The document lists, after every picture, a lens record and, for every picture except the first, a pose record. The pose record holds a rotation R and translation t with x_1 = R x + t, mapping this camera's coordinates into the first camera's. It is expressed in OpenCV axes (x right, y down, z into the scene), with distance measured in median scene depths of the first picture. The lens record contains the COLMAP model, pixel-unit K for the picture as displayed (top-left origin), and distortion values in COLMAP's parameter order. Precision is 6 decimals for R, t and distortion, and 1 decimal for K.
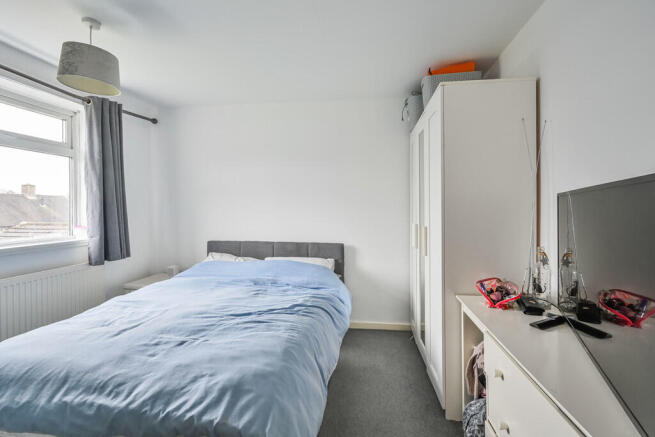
lens RADIAL K [[275.6, 0, 328.2], [0, 275.6, 215.9], [0, 0, 1]] dist [0.016393, -0.000283]
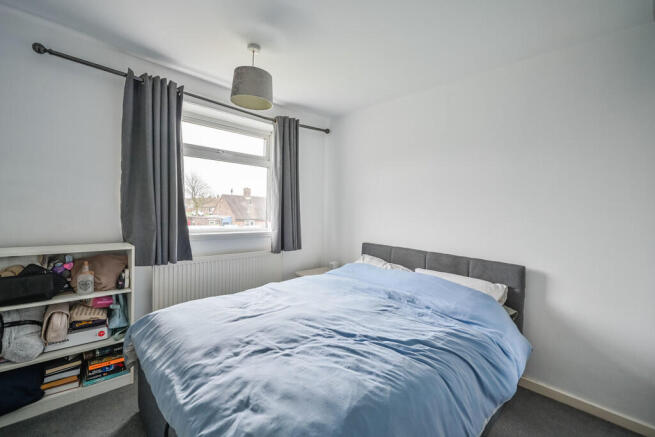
lens RADIAL K [[275.6, 0, 328.2], [0, 275.6, 215.9], [0, 0, 1]] dist [0.016393, -0.000283]
pose [[0.807369, 0.043149, -0.588467, 0.086021], [-0.053176, 0.998585, 0.000265, -0.000434], [0.587646, 0.031079, 0.808521, 0.185862]]
